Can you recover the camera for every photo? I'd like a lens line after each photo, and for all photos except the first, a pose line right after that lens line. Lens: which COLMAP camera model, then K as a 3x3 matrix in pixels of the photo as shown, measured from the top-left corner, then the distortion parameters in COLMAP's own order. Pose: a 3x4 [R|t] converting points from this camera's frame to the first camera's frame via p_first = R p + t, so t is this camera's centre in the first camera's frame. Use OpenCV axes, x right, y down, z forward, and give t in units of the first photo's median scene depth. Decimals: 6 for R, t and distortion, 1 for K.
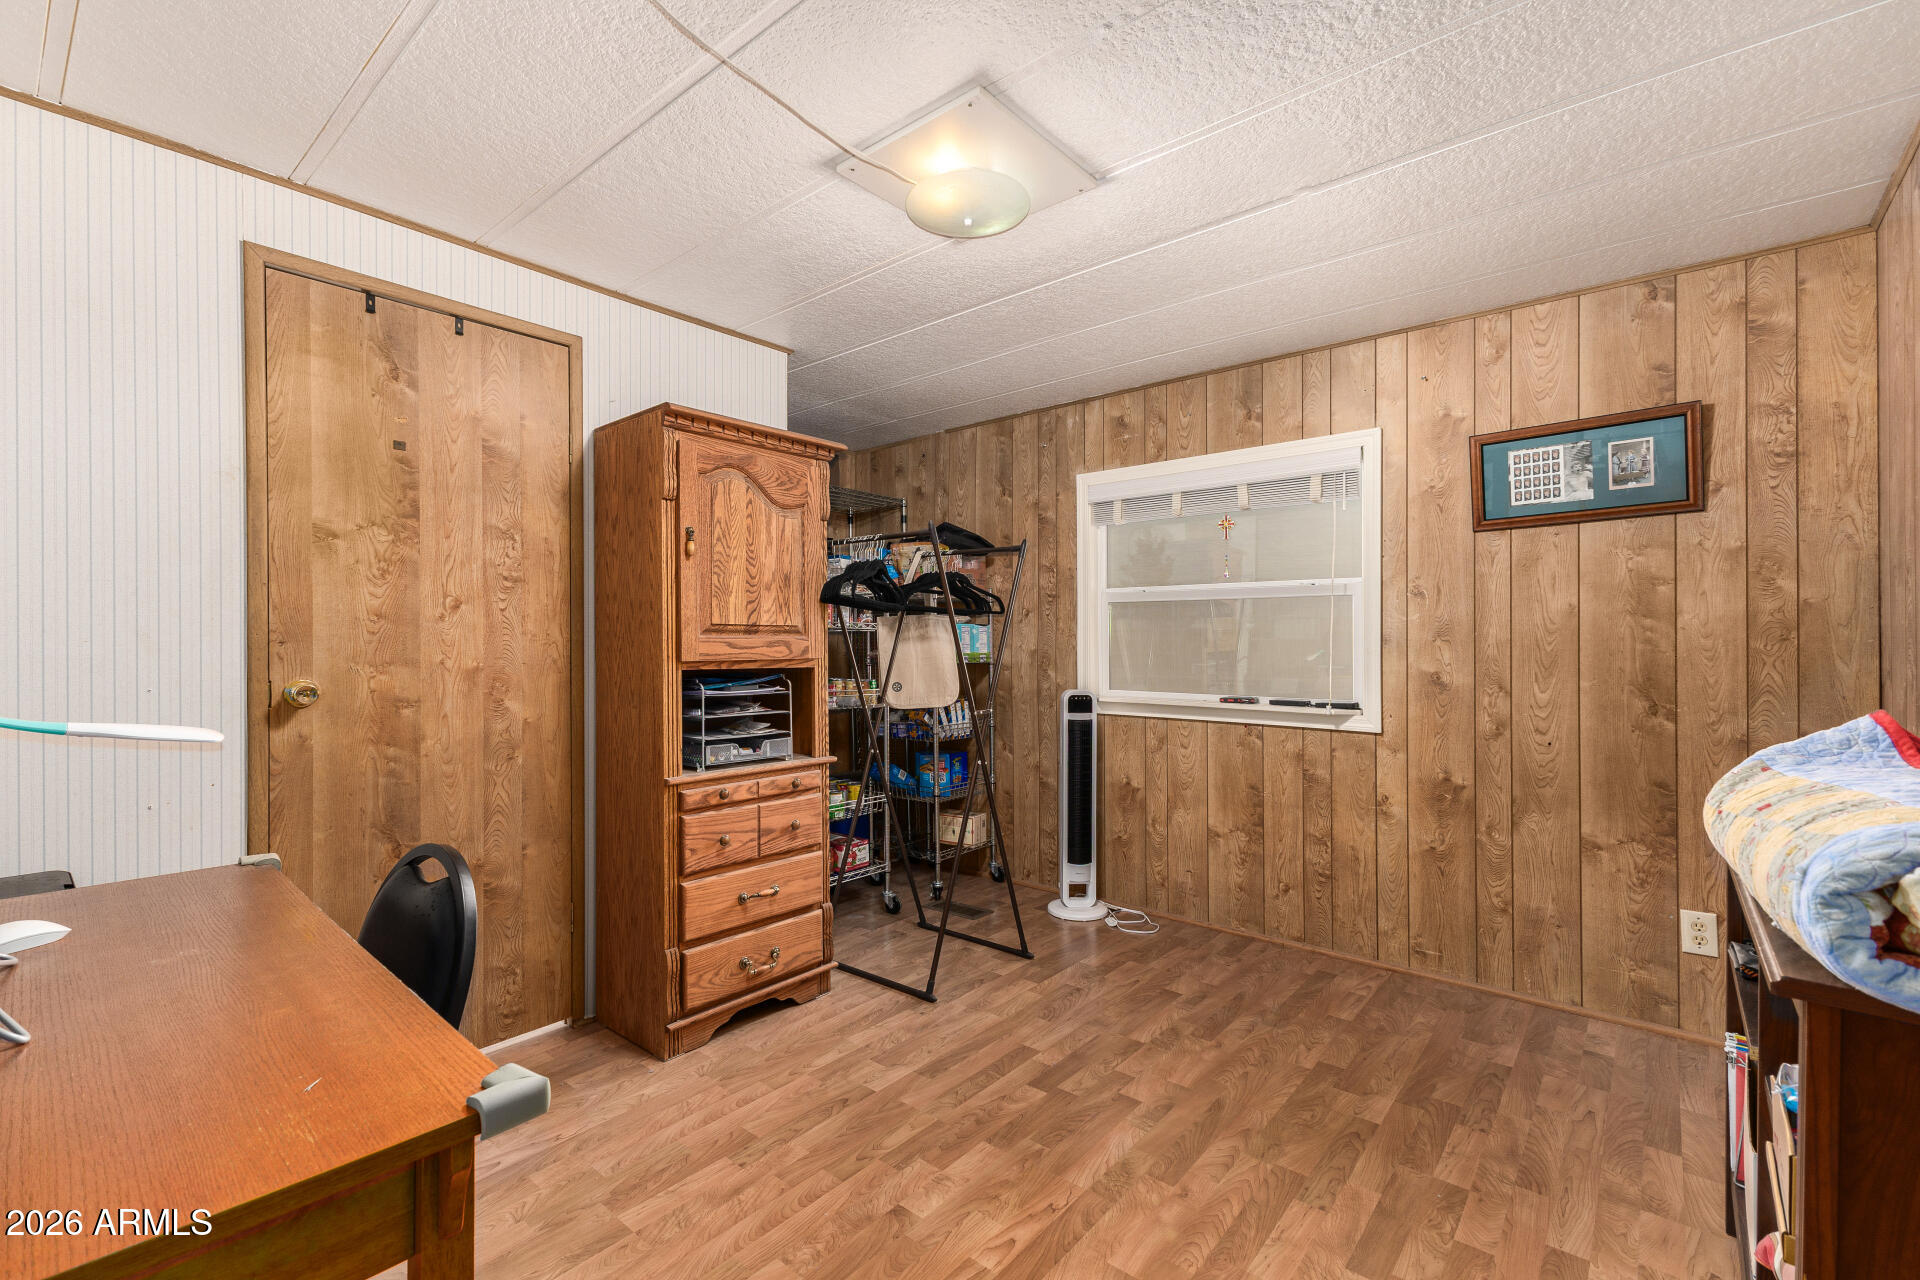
lens RADIAL K [[827.9, 0, 955.0], [0, 827.9, 642.3], [0, 0, 1]] dist [0.007719, -0.001051]
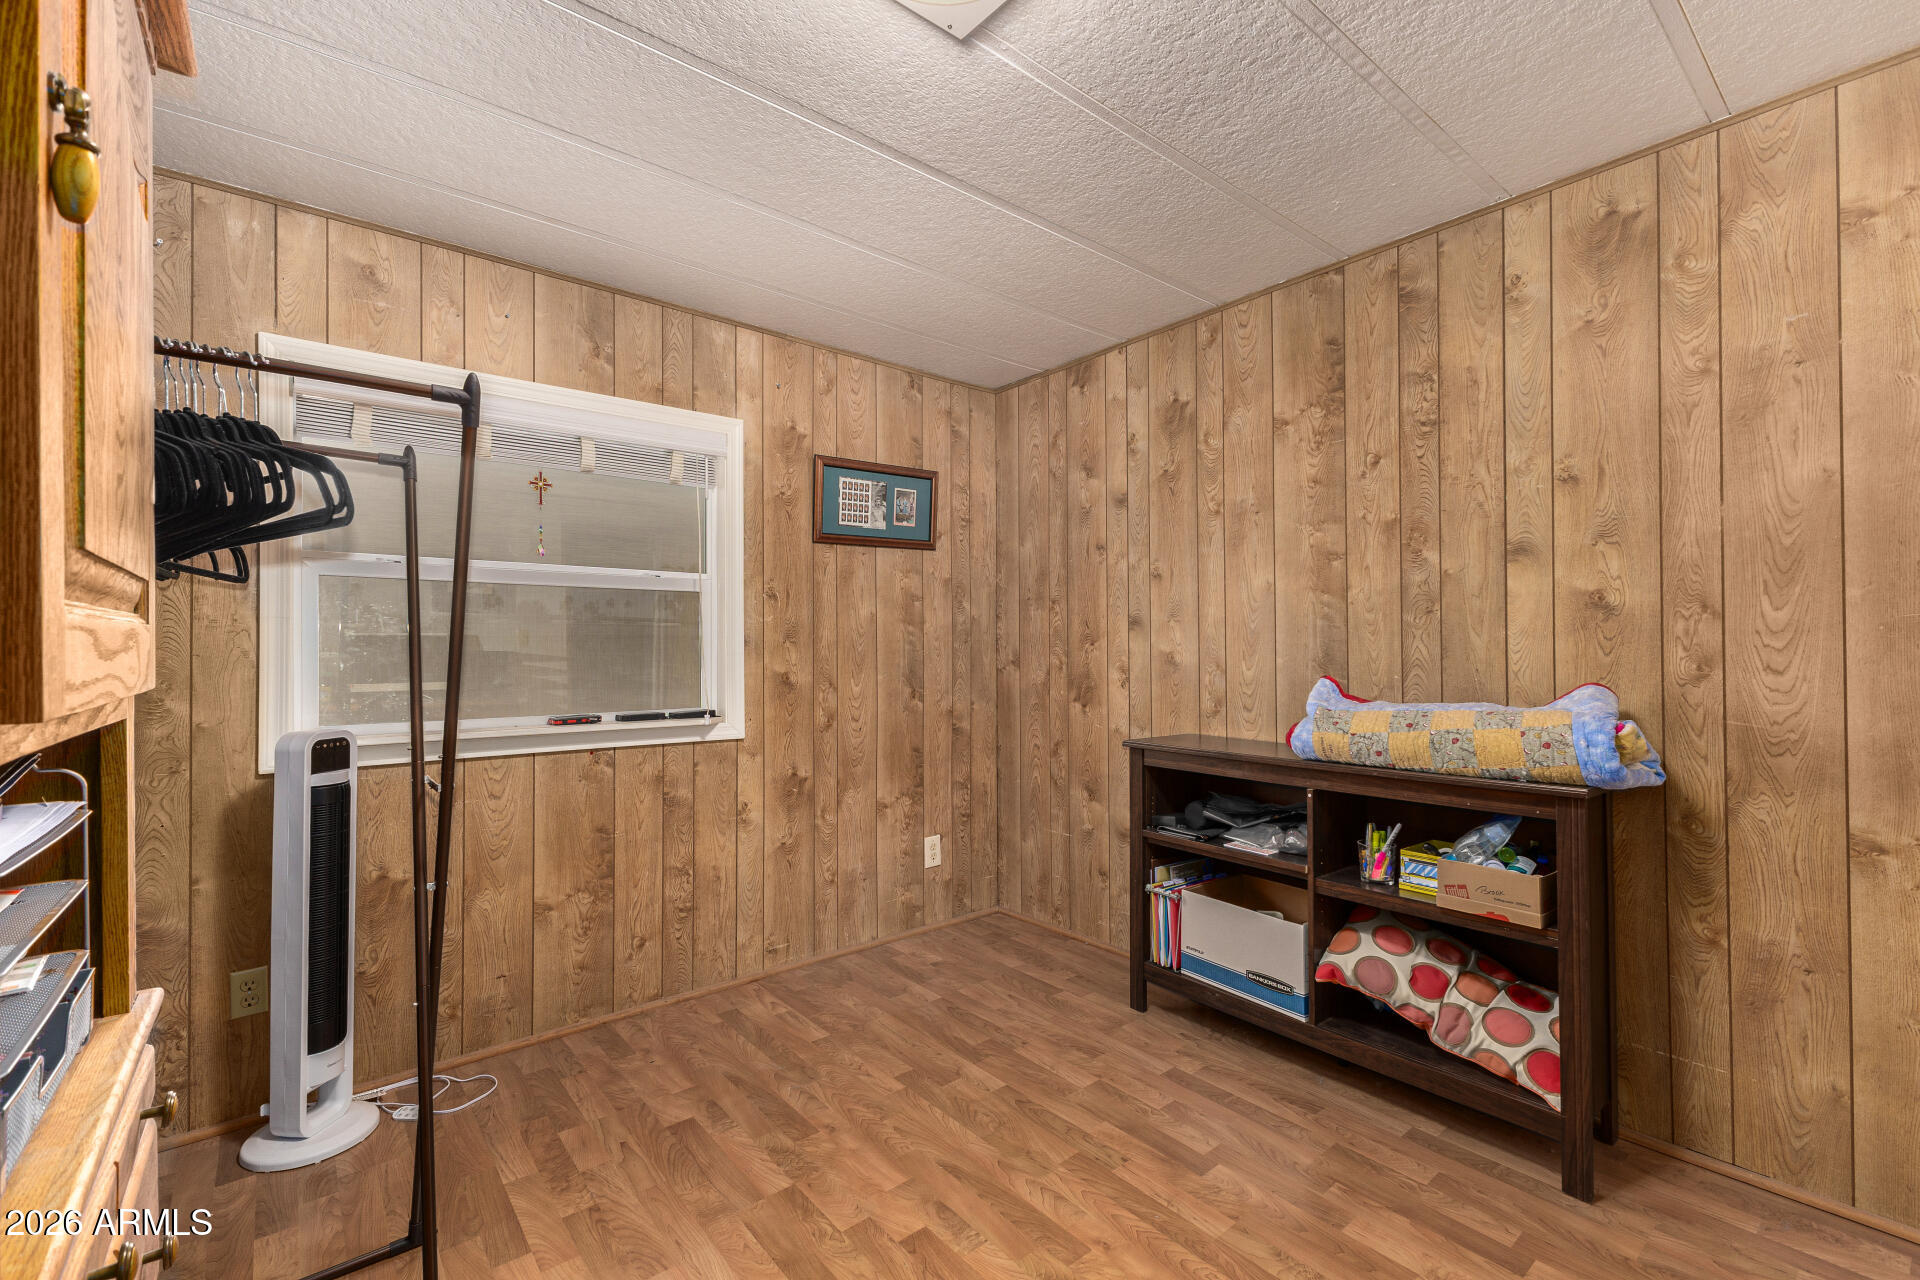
lens RADIAL K [[827.9, 0, 958.5], [0, 827.9, 640.0], [0, 0, 1]] dist [0.007719, -0.001051]
pose [[0.172206, 0.005164, 0.985047, -0.441169], [0.001399, 0.999984, -0.005487, 0.001324], [-0.985060, 0.002323, 0.172196, 0.669644]]
